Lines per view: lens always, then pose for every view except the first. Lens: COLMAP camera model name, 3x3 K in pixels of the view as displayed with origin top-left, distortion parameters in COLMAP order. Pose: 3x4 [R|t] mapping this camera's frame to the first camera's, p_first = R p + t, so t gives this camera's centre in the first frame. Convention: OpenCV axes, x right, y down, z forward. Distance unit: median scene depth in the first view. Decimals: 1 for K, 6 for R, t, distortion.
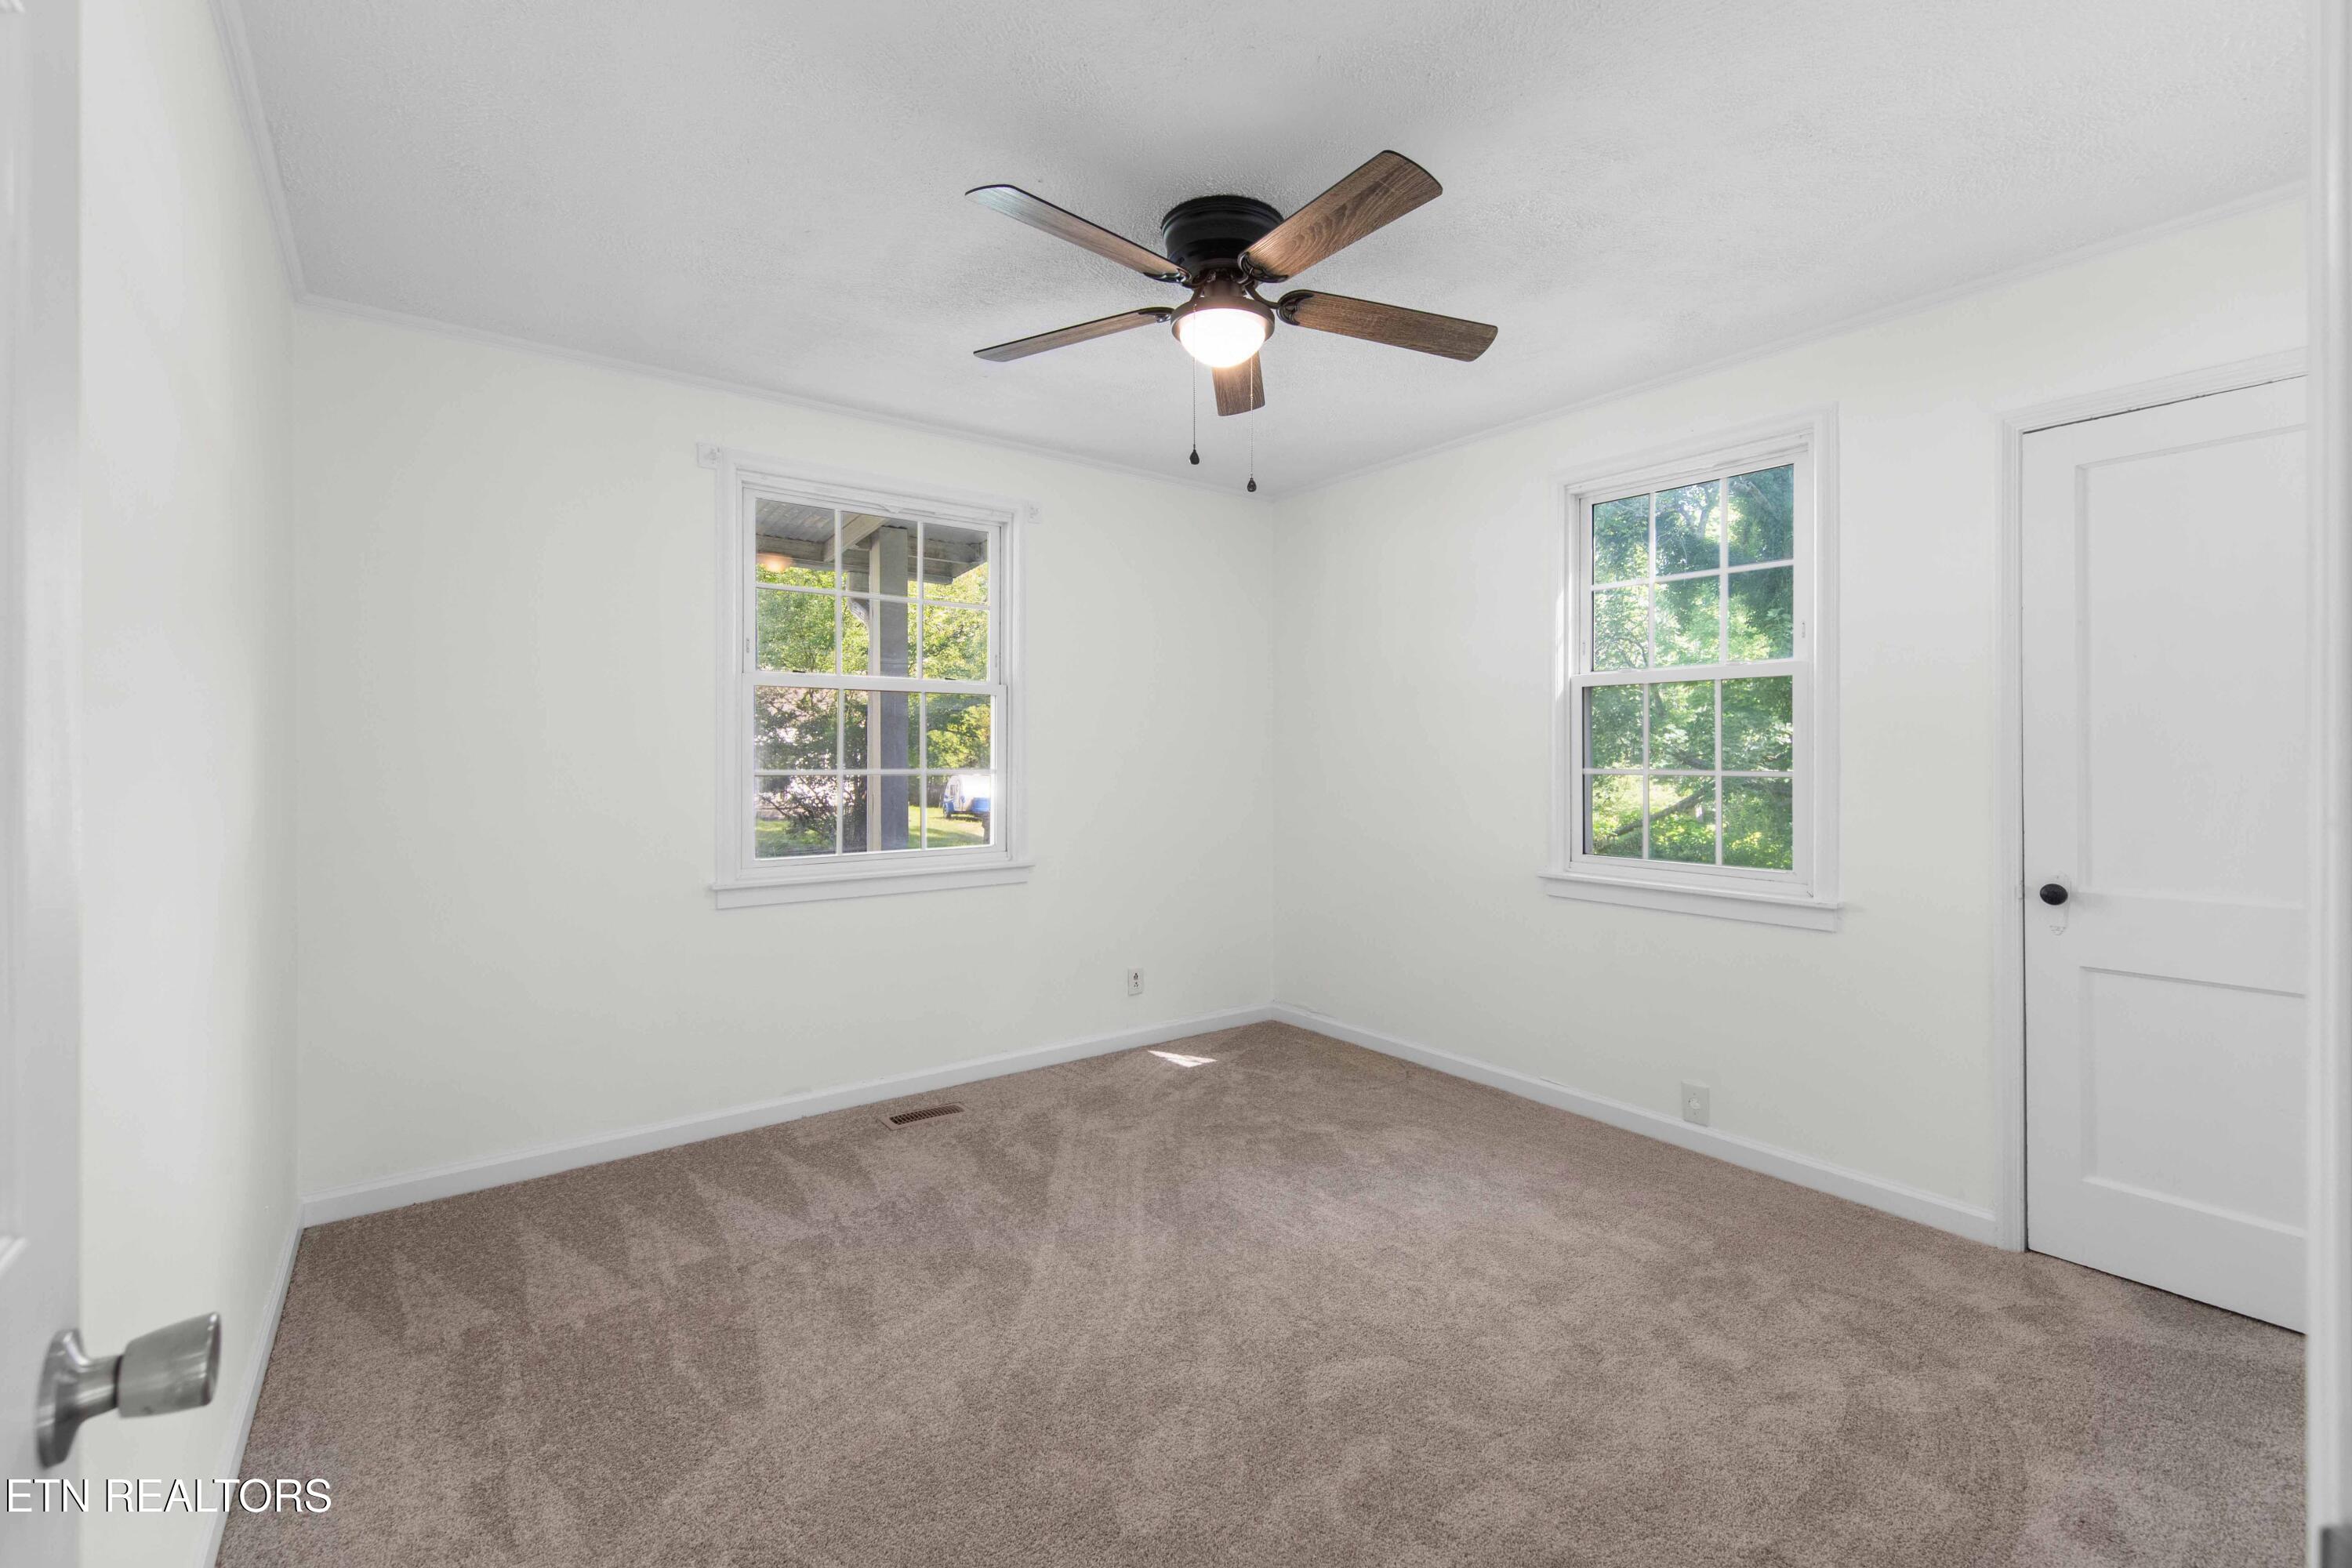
lens RADIAL K [[974.7, 0, 1181.3], [0, 974.7, 771.4], [0, 0, 1]] dist [0.009139, -0.000040]
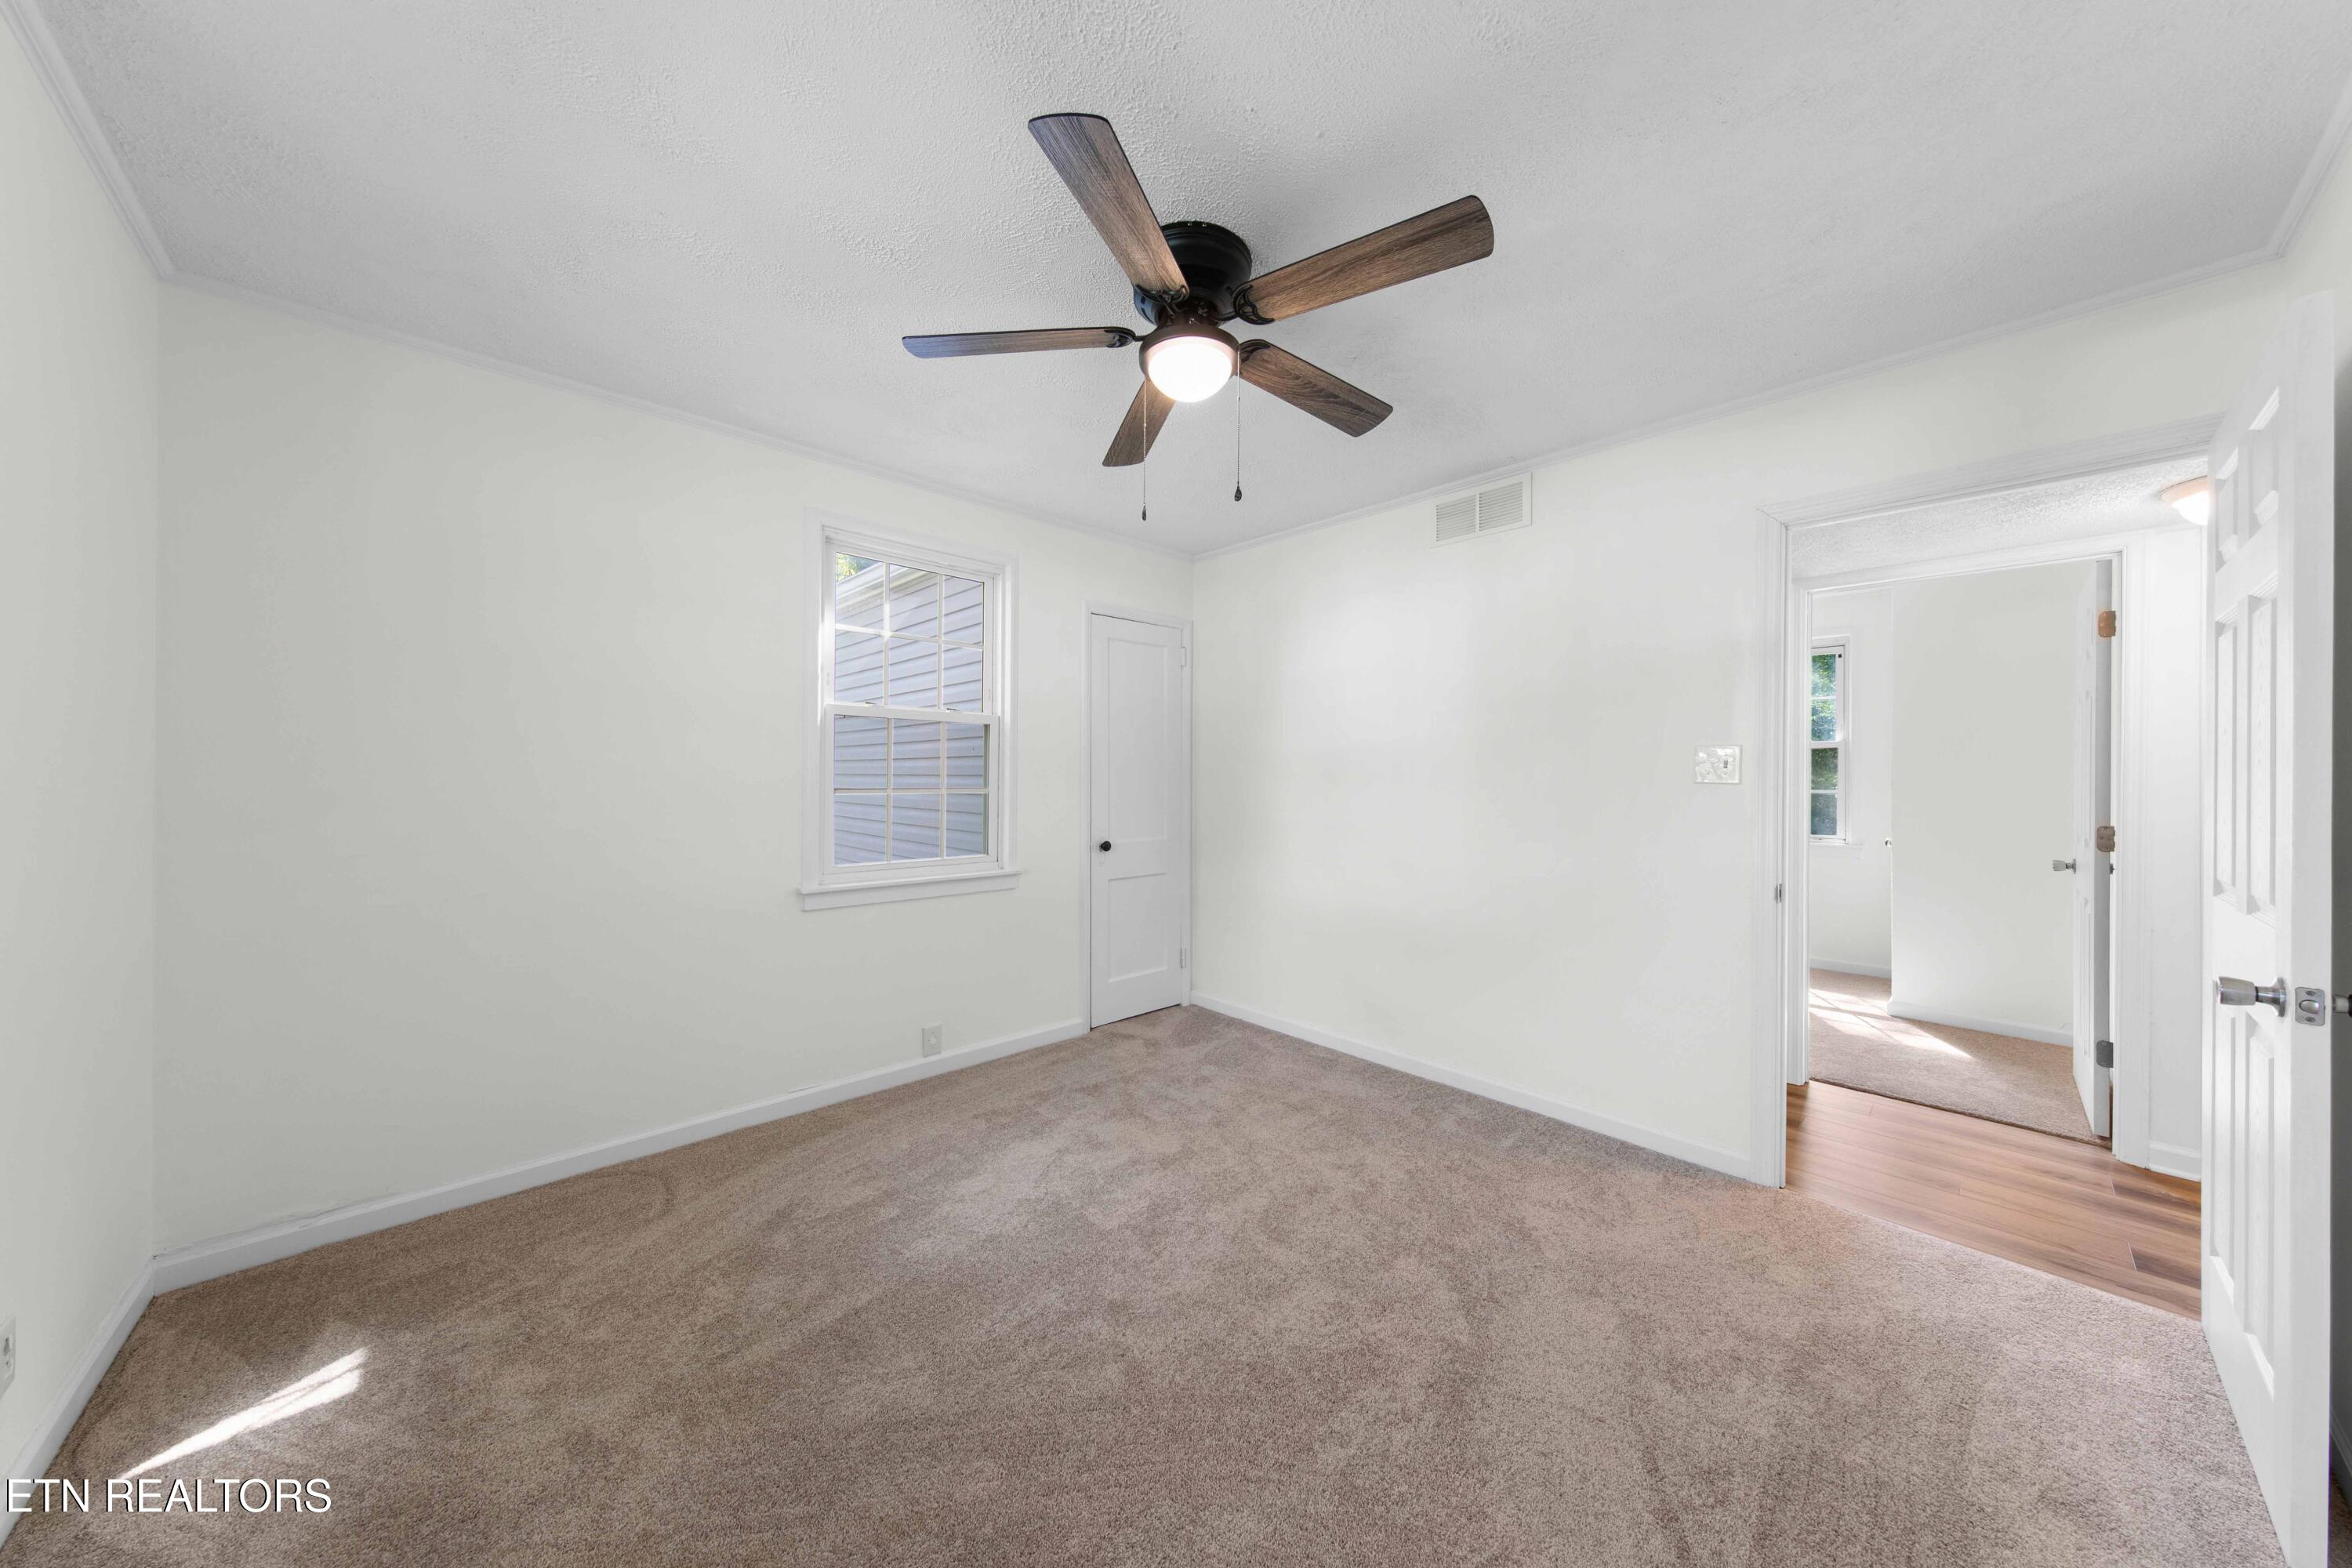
lens RADIAL K [[763.8, 0, 1176.0], [0, 763.8, 784.0], [0, 0, 1]] dist [0.000103, -0.000023]
pose [[-0.091497, -0.011297, 0.995741, -0.592073], [0.008491, 0.999890, 0.012124, -0.017760], [-0.995769, 0.009564, -0.091391, 0.852960]]
